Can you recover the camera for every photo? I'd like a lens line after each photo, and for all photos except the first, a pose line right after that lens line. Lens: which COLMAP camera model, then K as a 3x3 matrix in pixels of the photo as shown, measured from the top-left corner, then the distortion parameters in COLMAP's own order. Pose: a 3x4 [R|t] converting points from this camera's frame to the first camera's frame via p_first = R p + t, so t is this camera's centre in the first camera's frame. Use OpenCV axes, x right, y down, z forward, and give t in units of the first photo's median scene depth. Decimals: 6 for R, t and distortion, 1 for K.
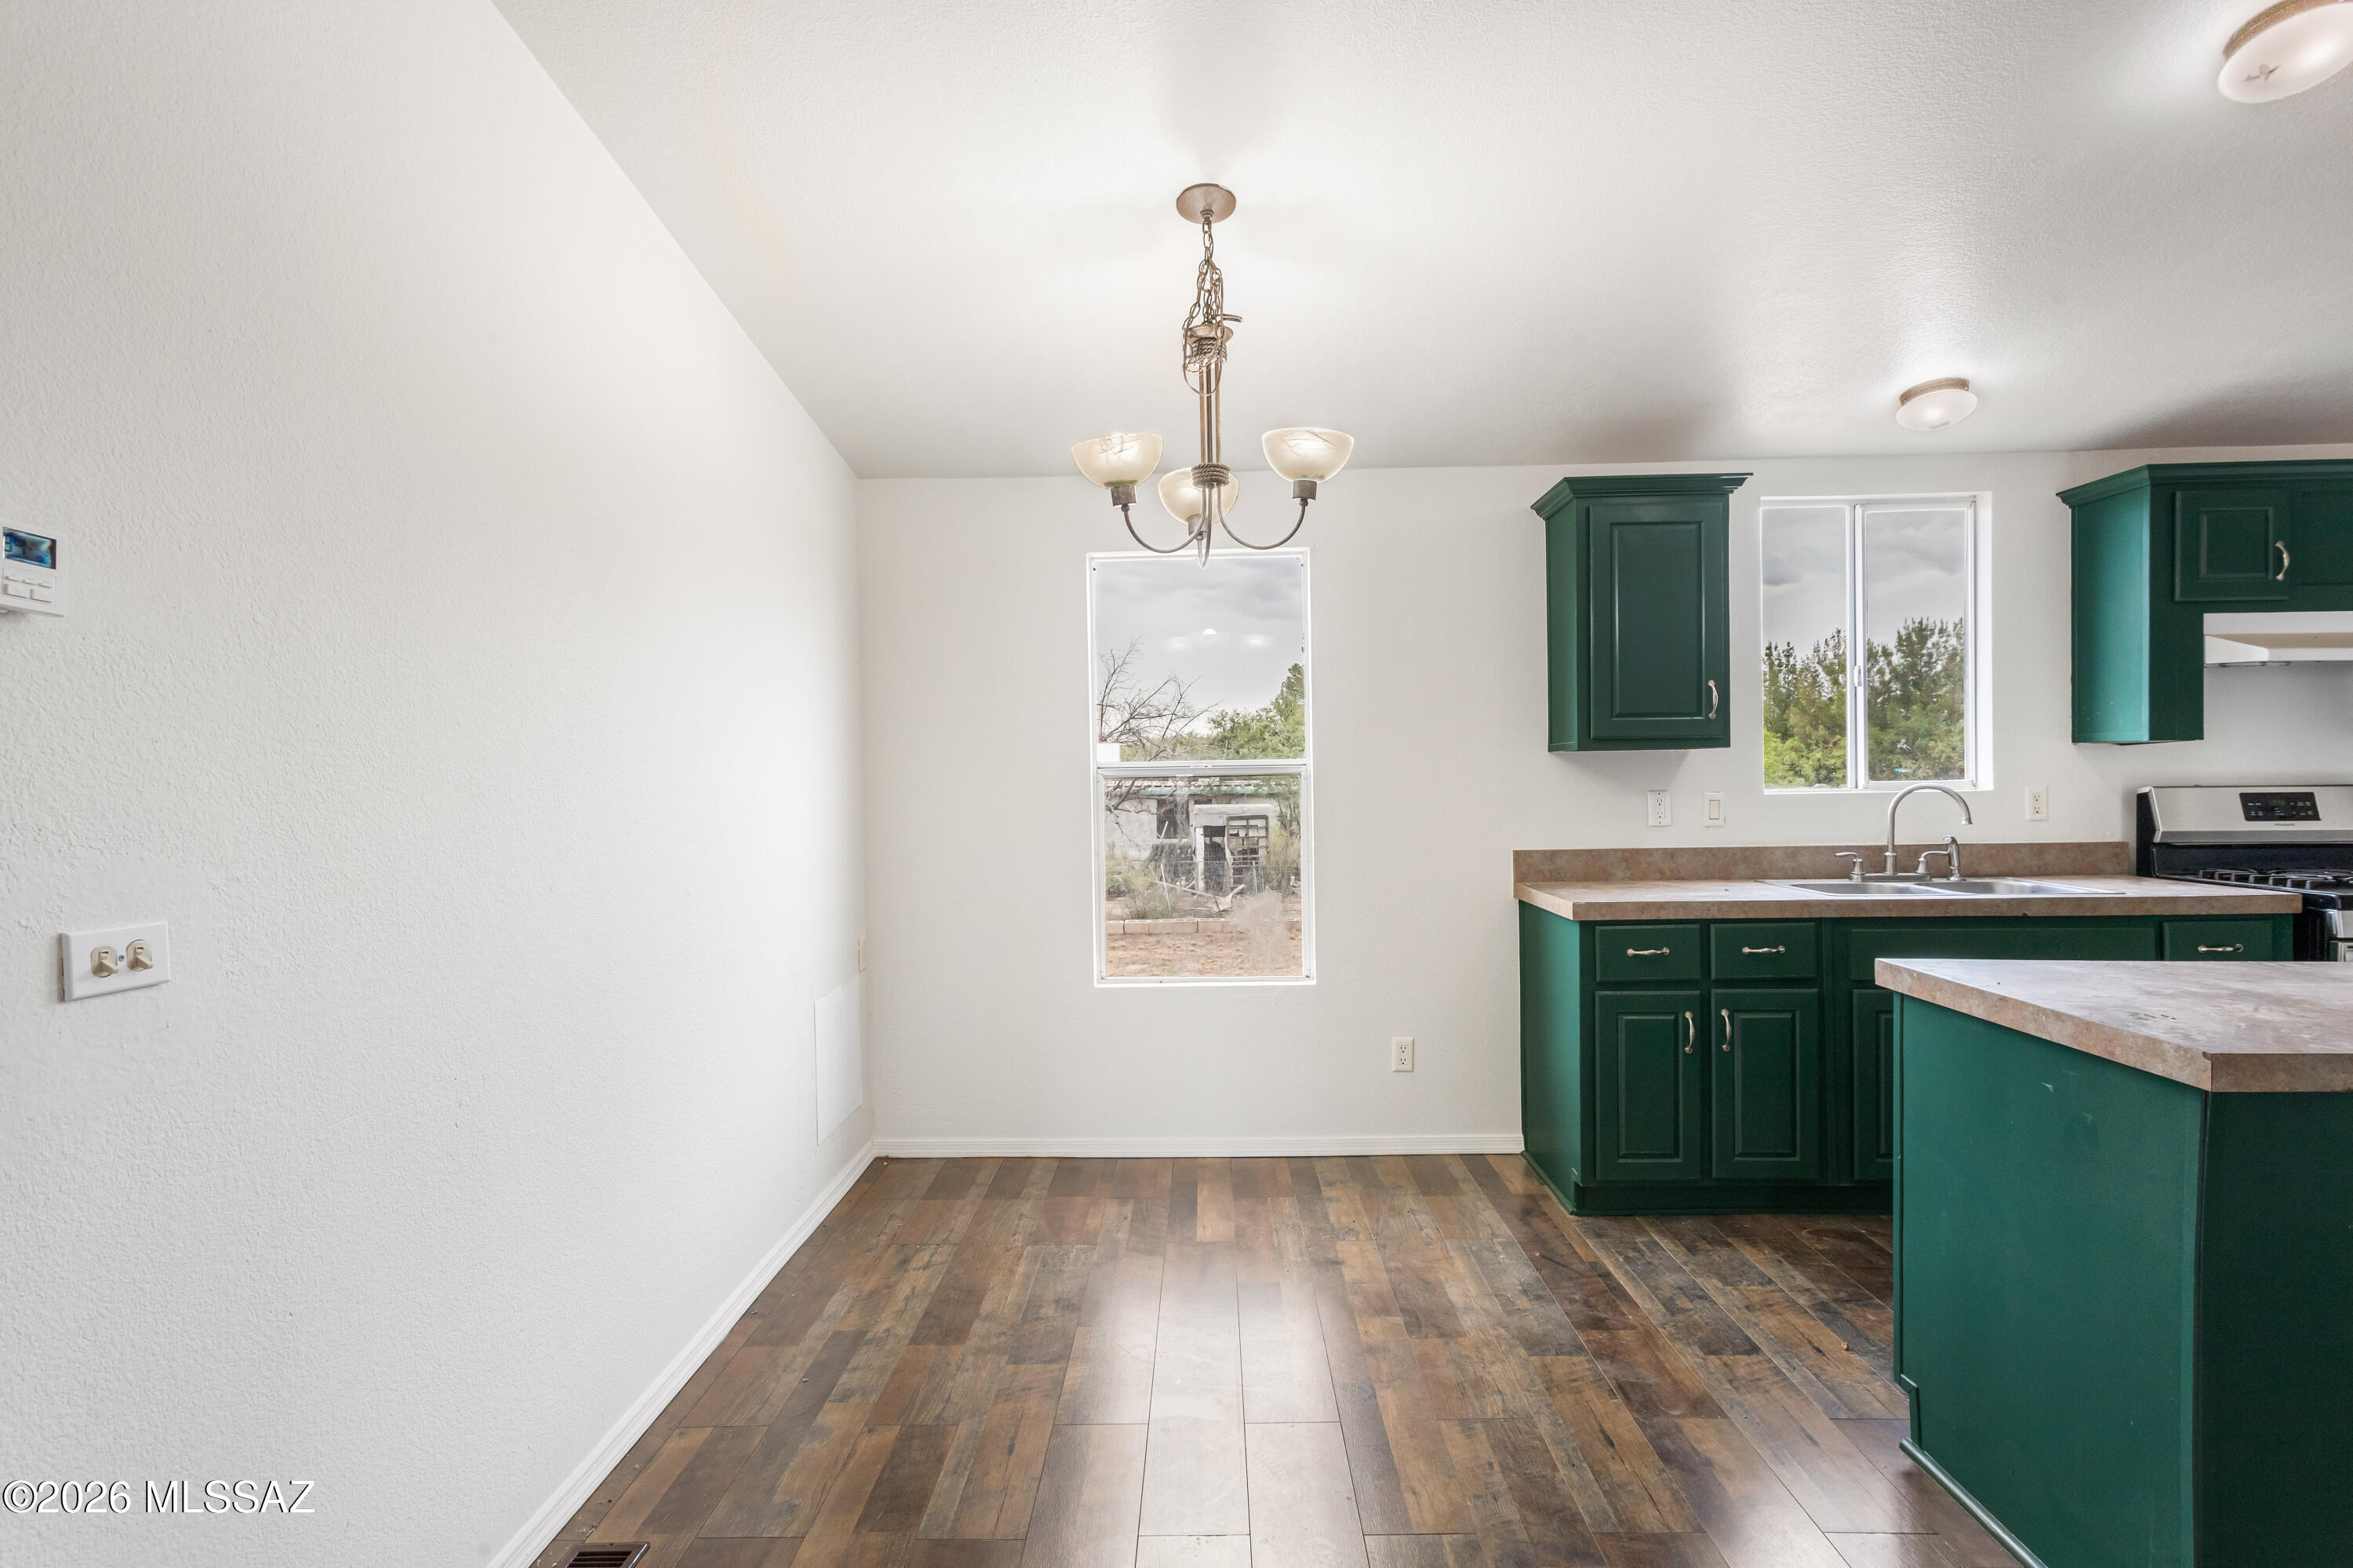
lens RADIAL K [[1146.5, 0, 1176.5], [0, 1146.5, 784.0], [0, 0, 1]] dist [0.011903, 0.000129]
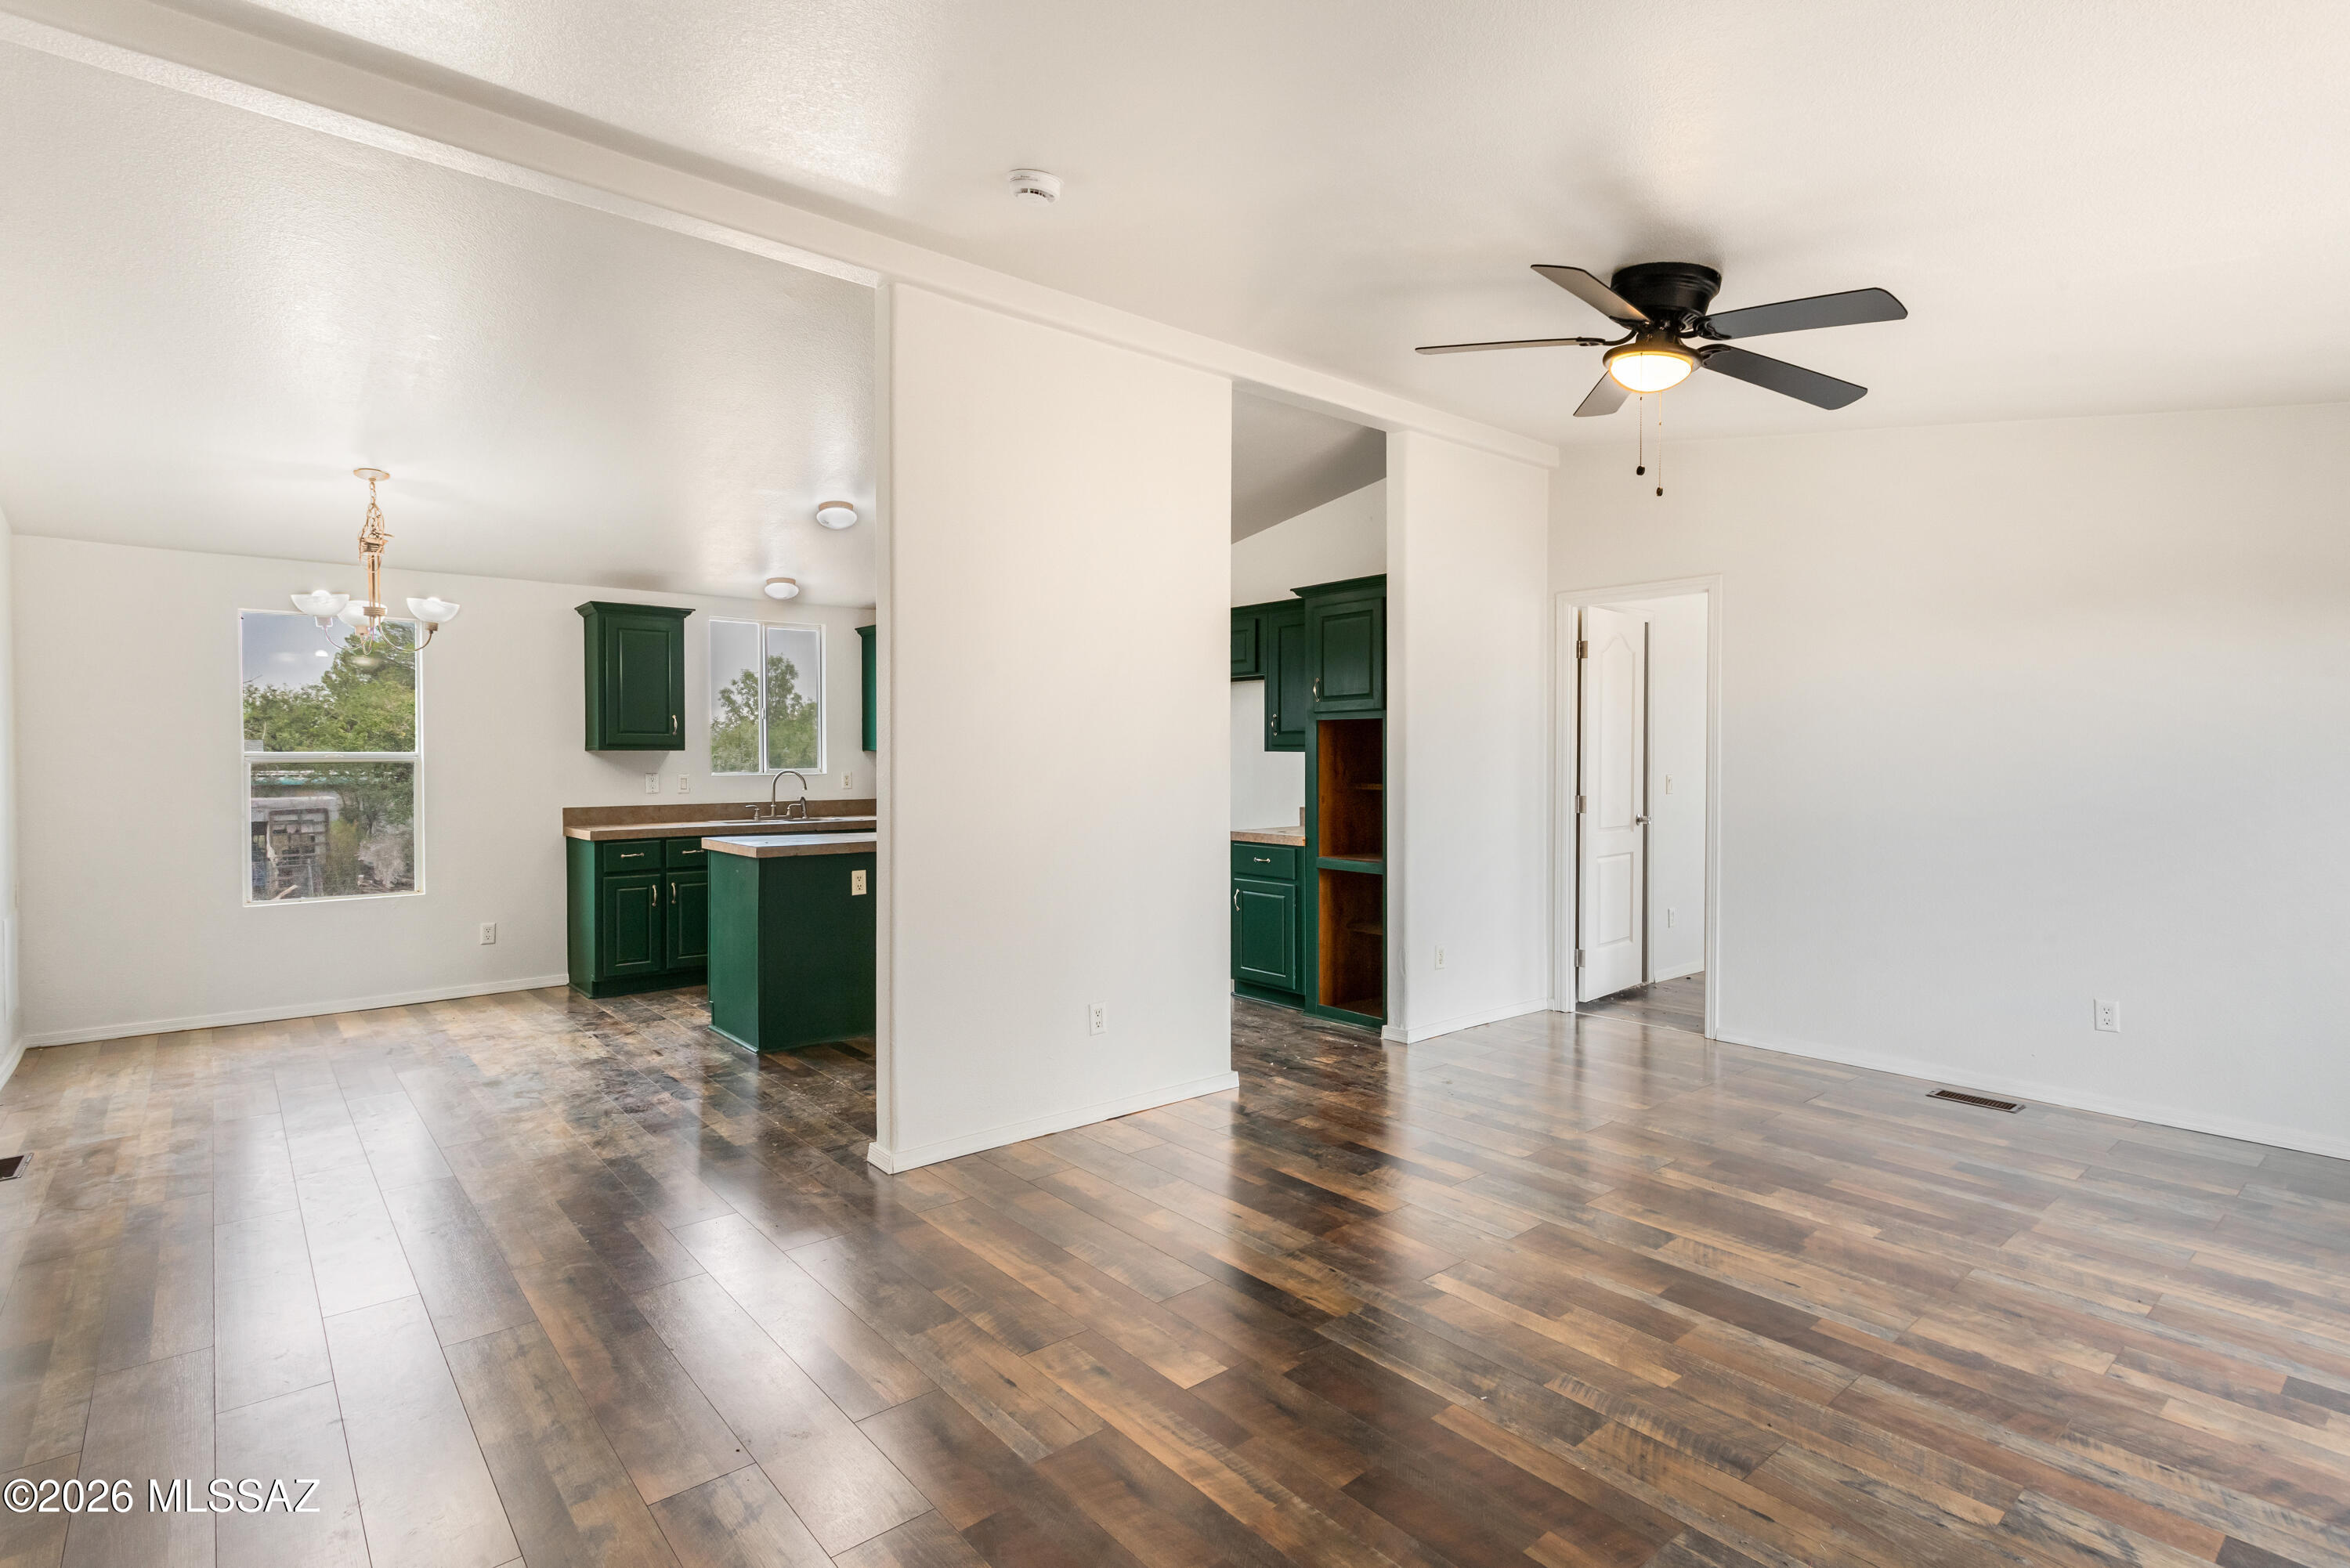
lens RADIAL K [[1160.8, 0, 1204.8], [0, 1160.8, 769.8], [0, 0, 1]] dist [-0.001235, 0.000336]
pose [[0.739158, 0.005793, 0.673507, -0.172295], [-0.001660, 0.999976, -0.006779, 0.011593], [-0.673530, 0.003893, 0.739149, -0.967683]]
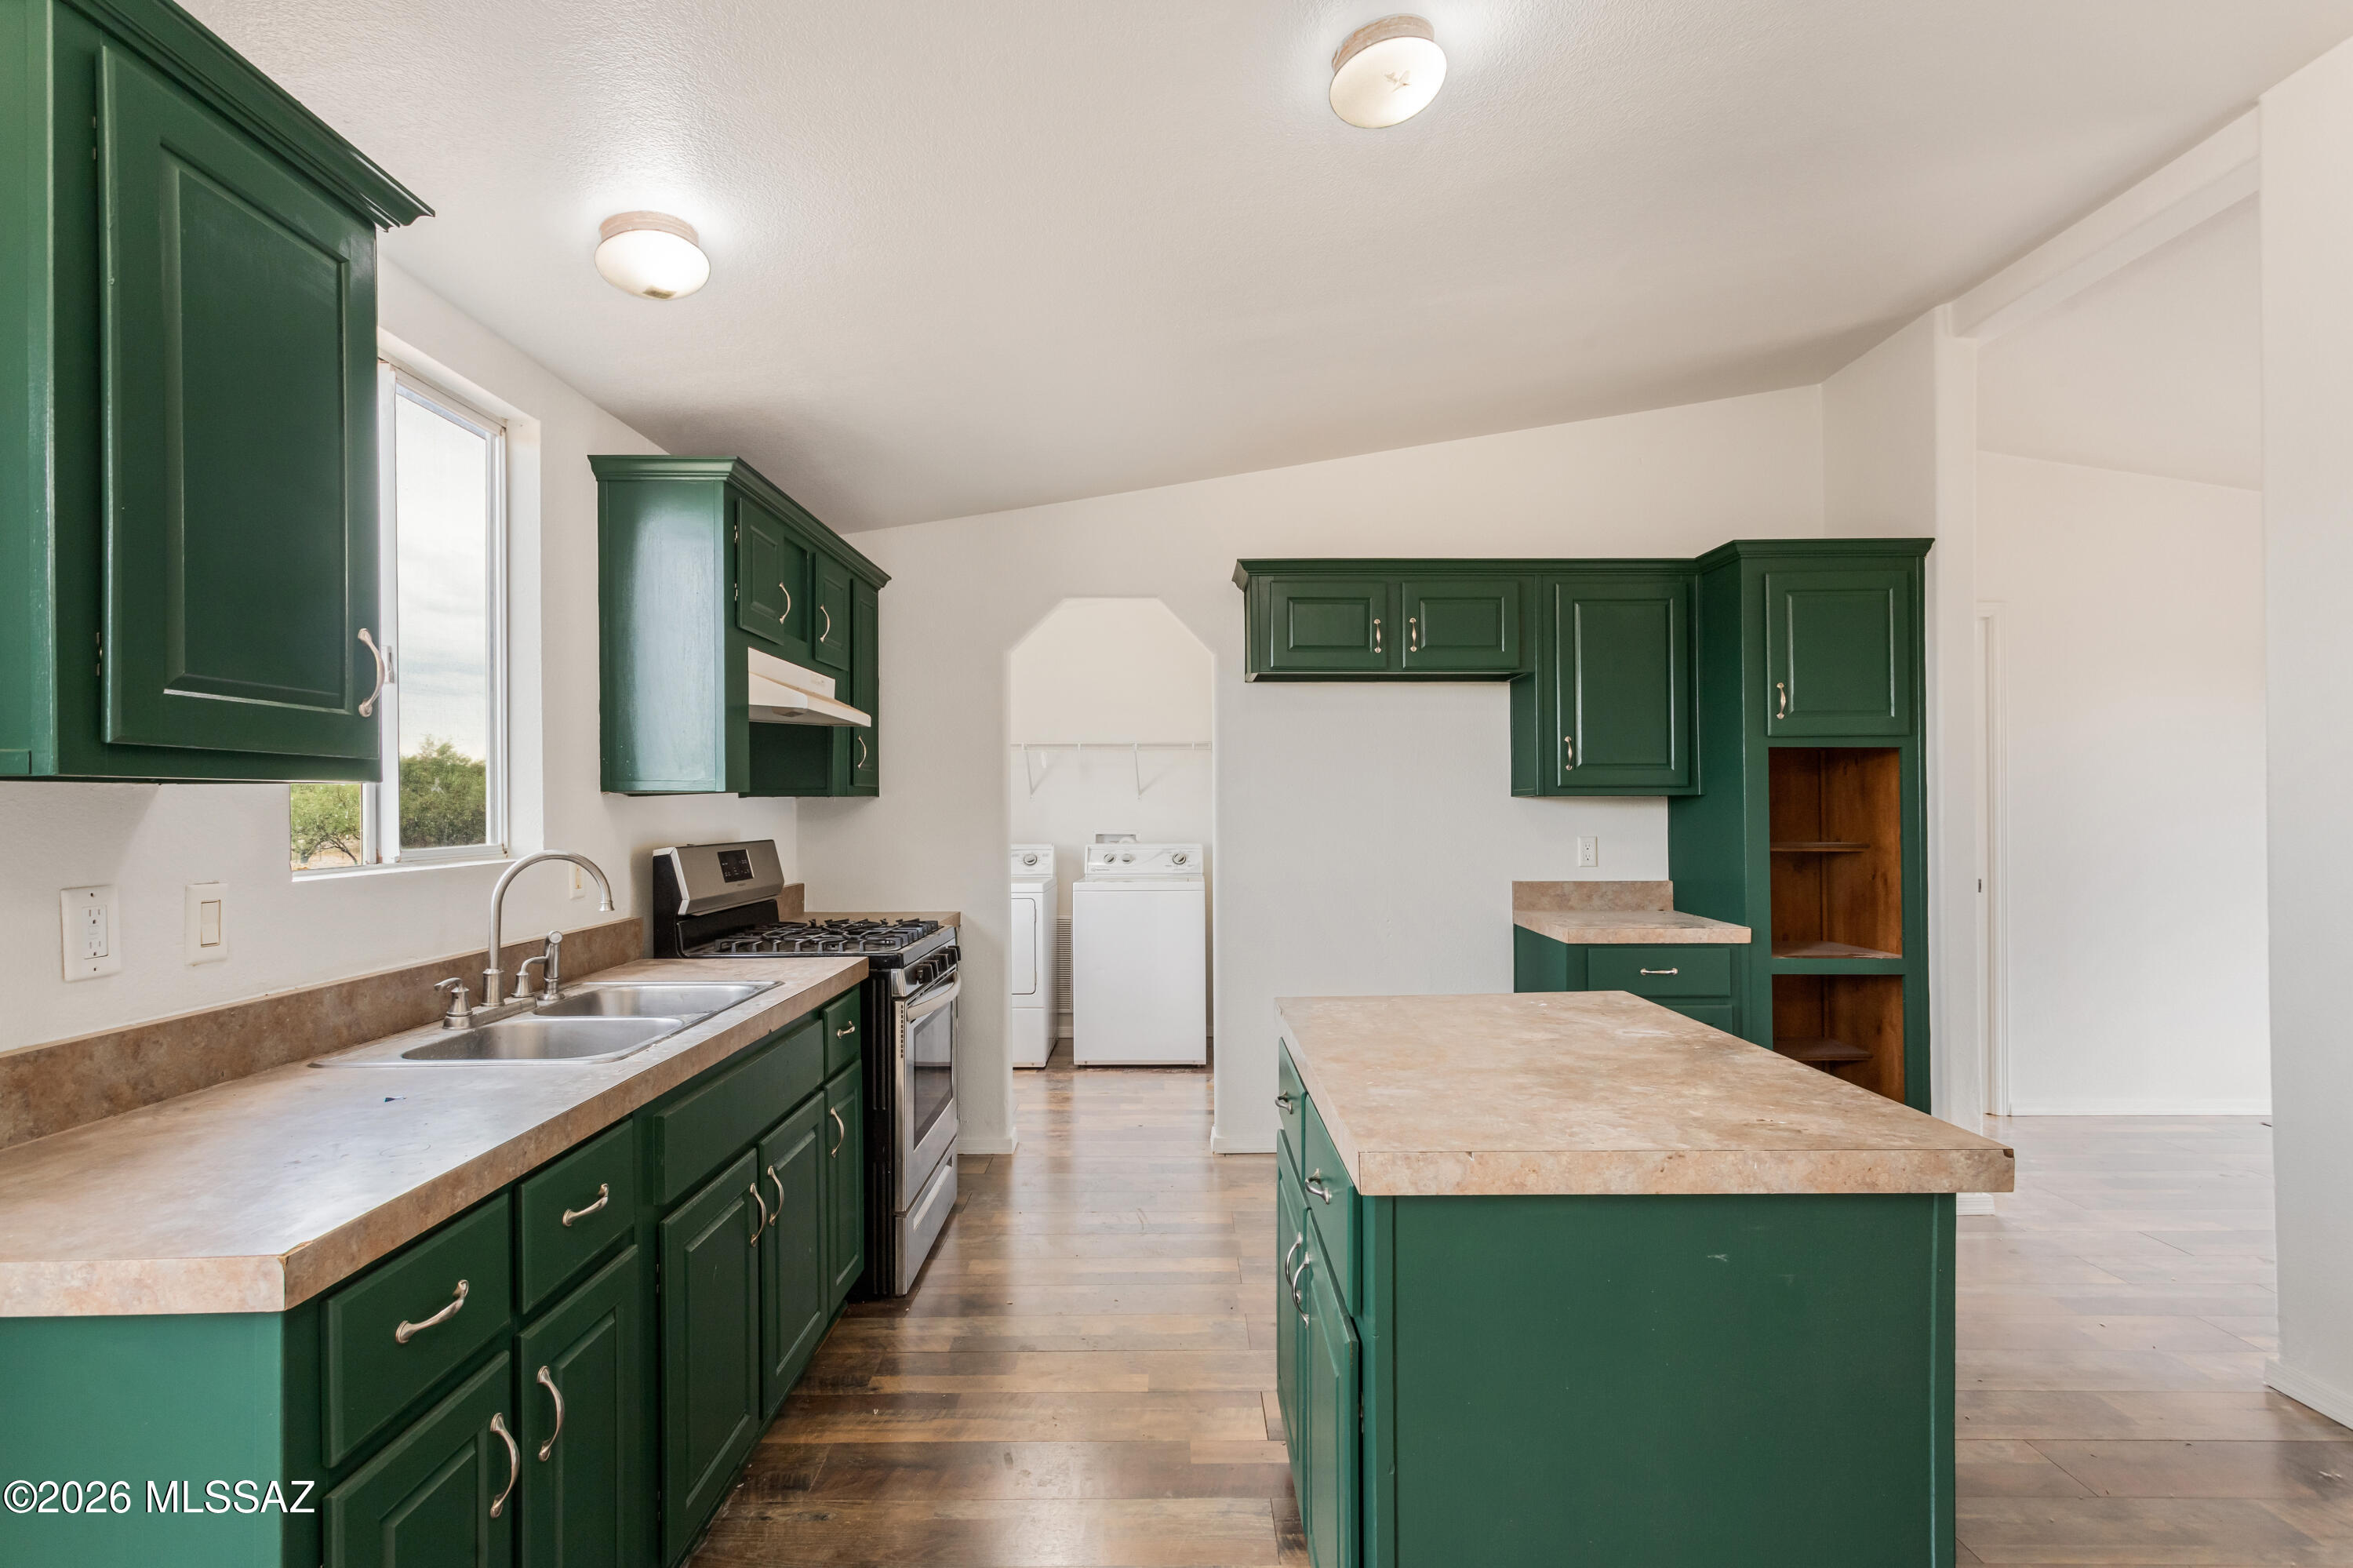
lens RADIAL K [[1146.5, 0, 1176.5], [0, 1146.5, 784.0], [0, 0, 1]] dist [0.011903, 0.000129]
pose [[-0.040775, 0.031890, 0.998659, 0.009548], [0.014948, 0.999398, -0.031303, -0.011863], [-0.999057, 0.013651, -0.041227, 0.671332]]
